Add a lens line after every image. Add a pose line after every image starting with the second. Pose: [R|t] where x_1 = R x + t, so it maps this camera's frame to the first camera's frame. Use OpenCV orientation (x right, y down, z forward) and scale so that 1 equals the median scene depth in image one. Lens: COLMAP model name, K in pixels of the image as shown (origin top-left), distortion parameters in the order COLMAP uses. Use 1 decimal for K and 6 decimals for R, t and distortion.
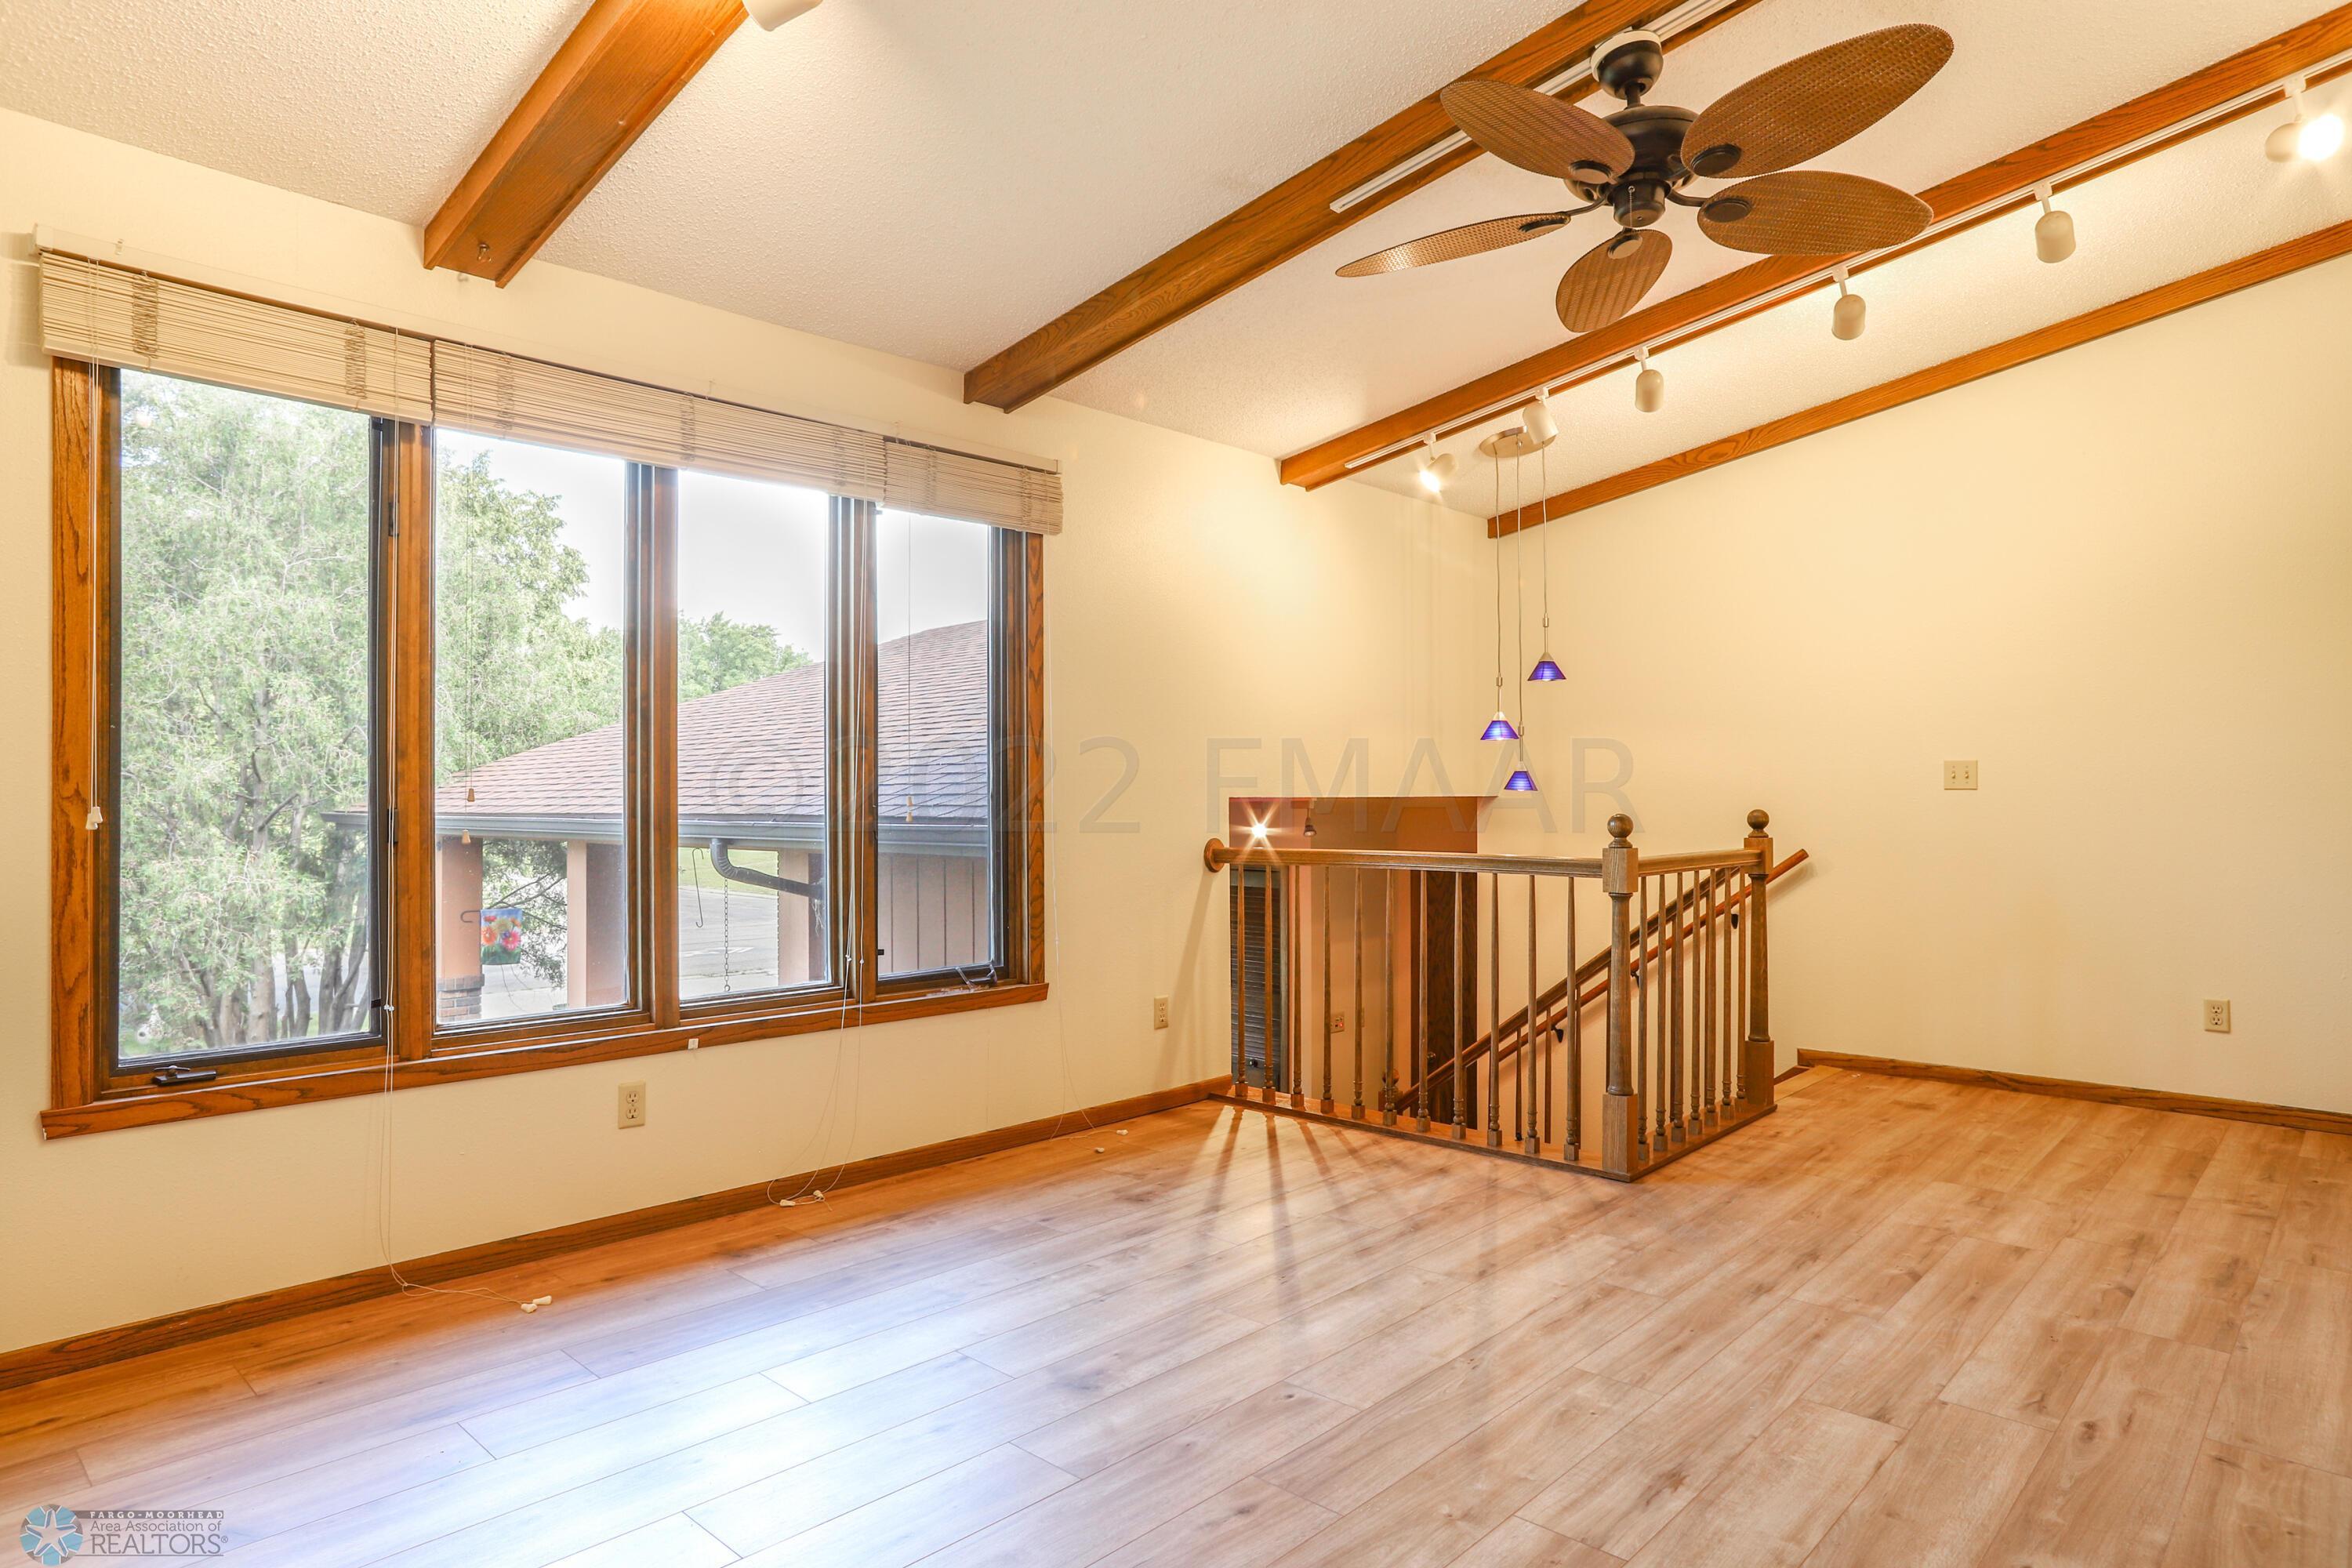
lens RADIAL K [[1389.1, 0, 1201.4], [0, 1389.1, 776.6], [0, 0, 1]] dist [-0.045919, 0.028777]
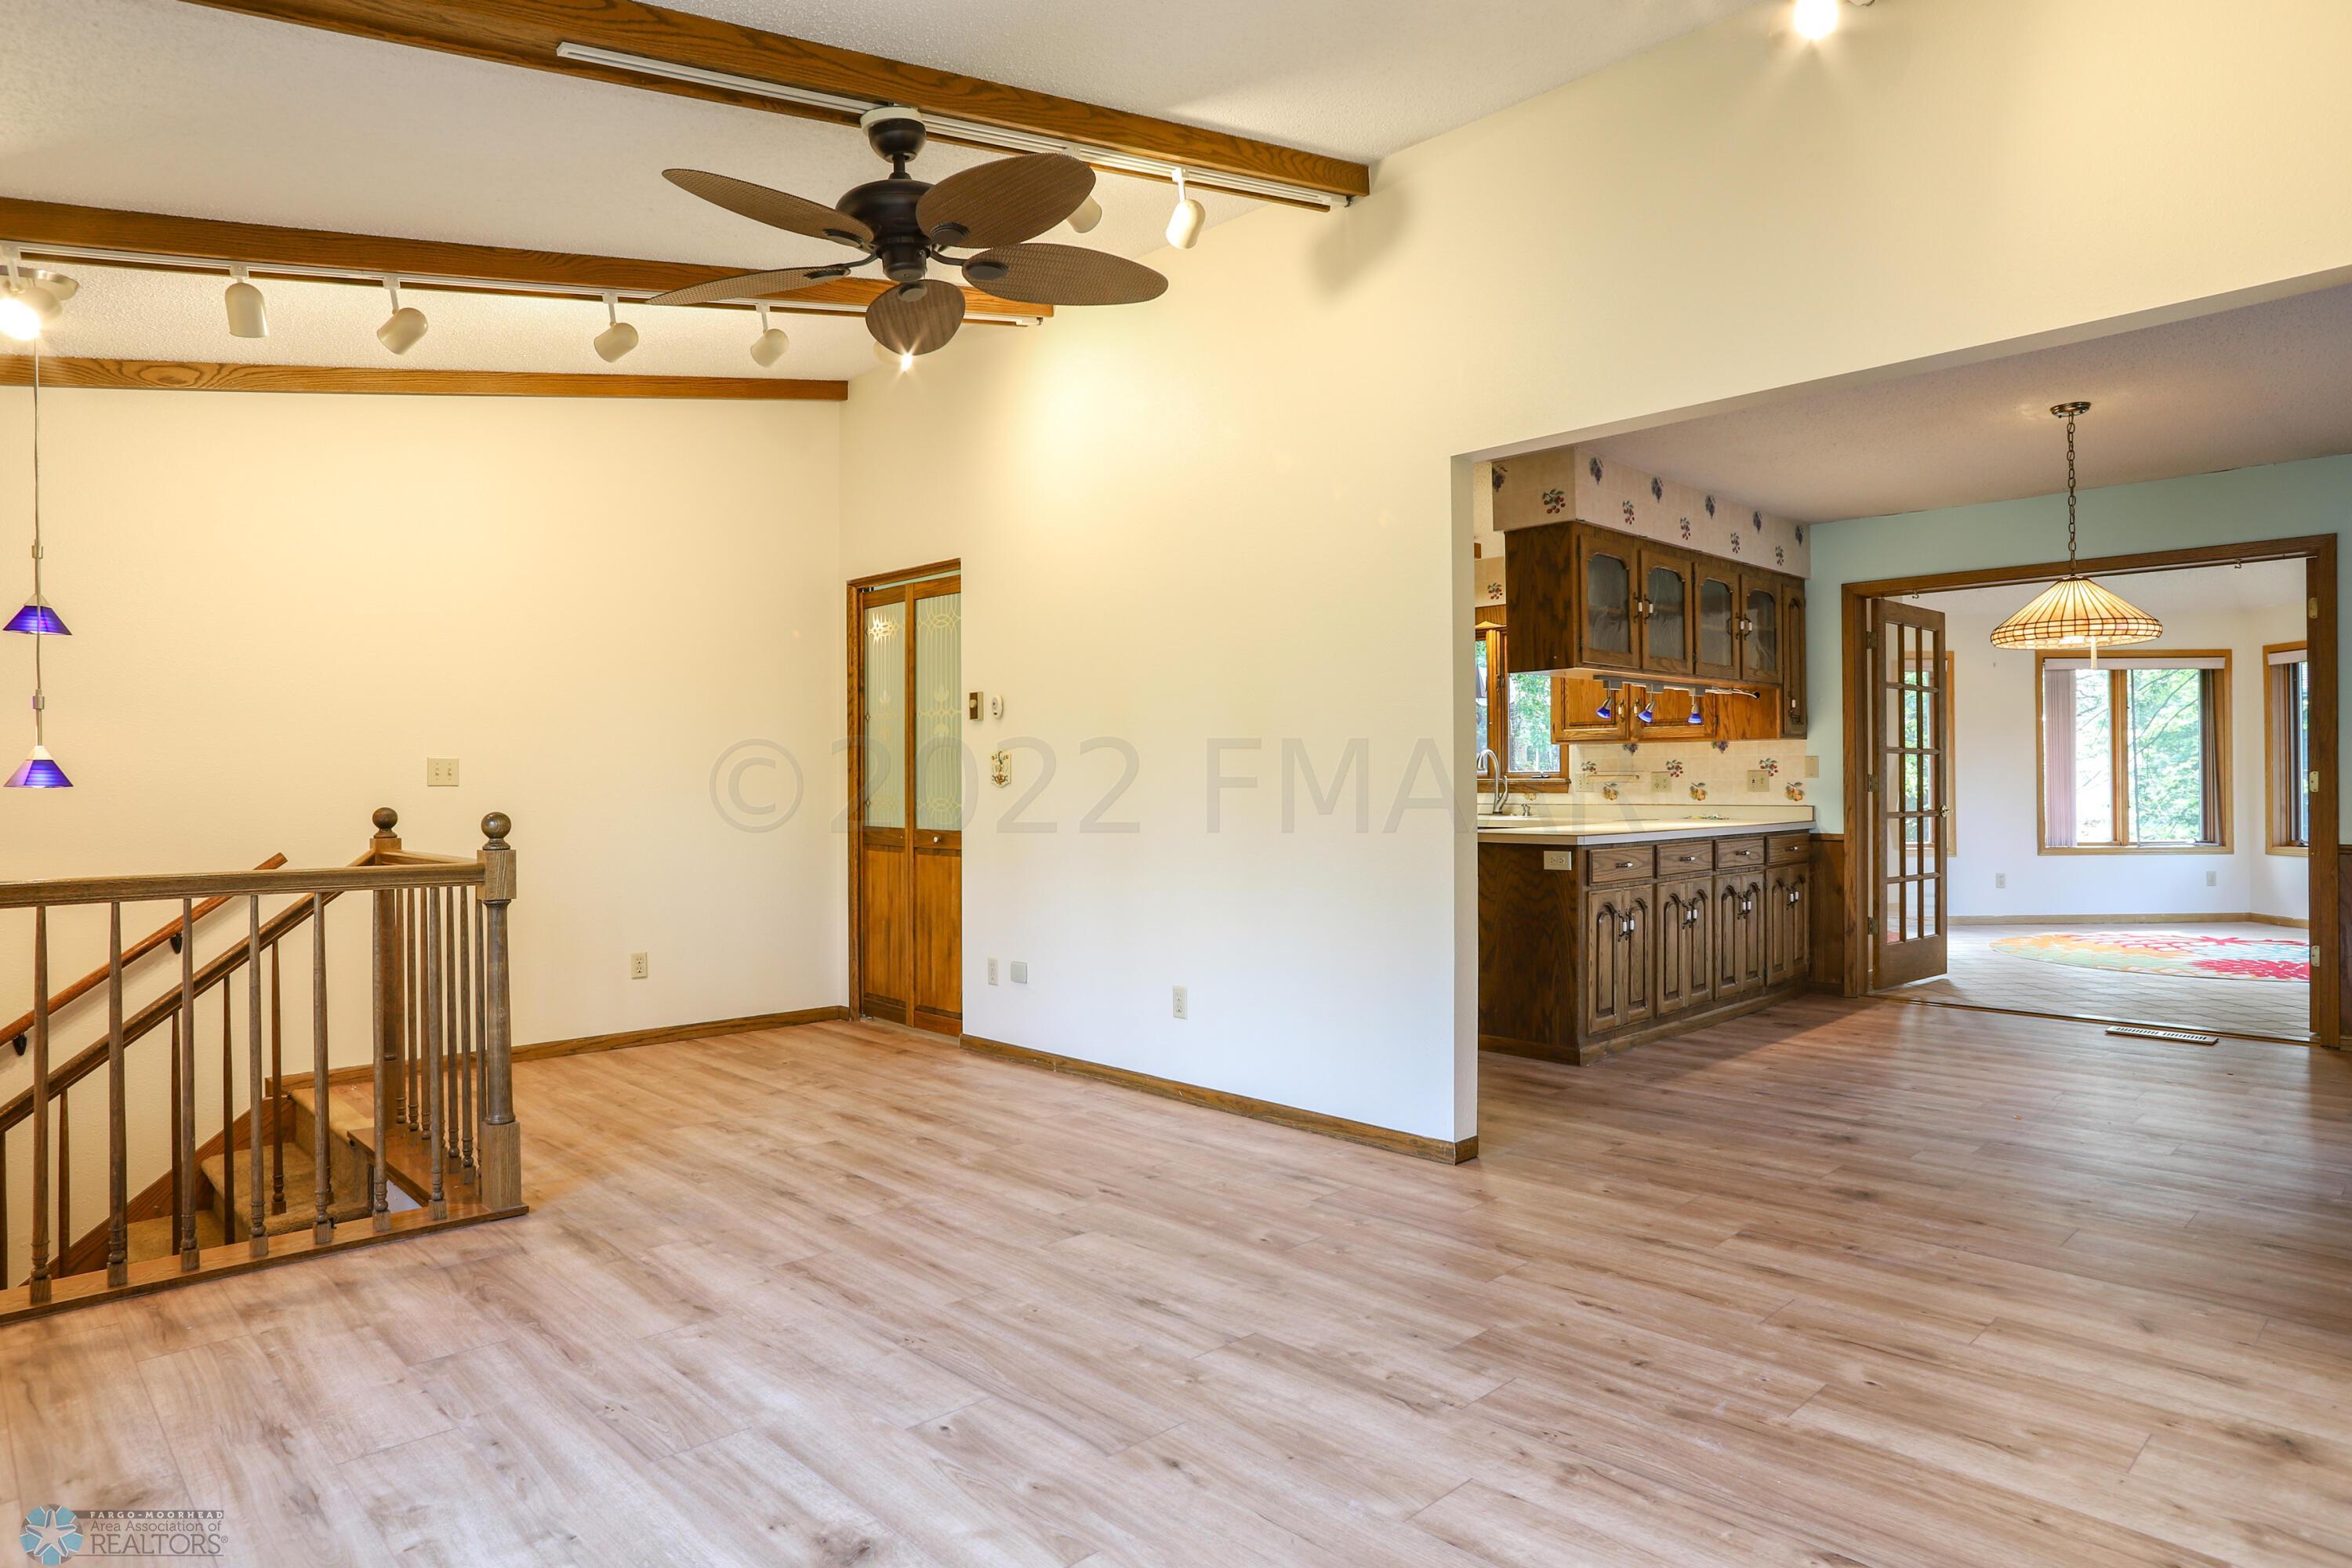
lens RADIAL K [[1389.1, 0, 1130.8], [0, 1389.1, 782.3], [0, 0, 1]] dist [-0.045919, 0.028777]
pose [[0.059929, 0.002115, 0.998200, -0.704604], [-0.007754, 0.999969, -0.001653, 0.006512], [-0.998173, -0.007641, 0.059943, 0.663501]]
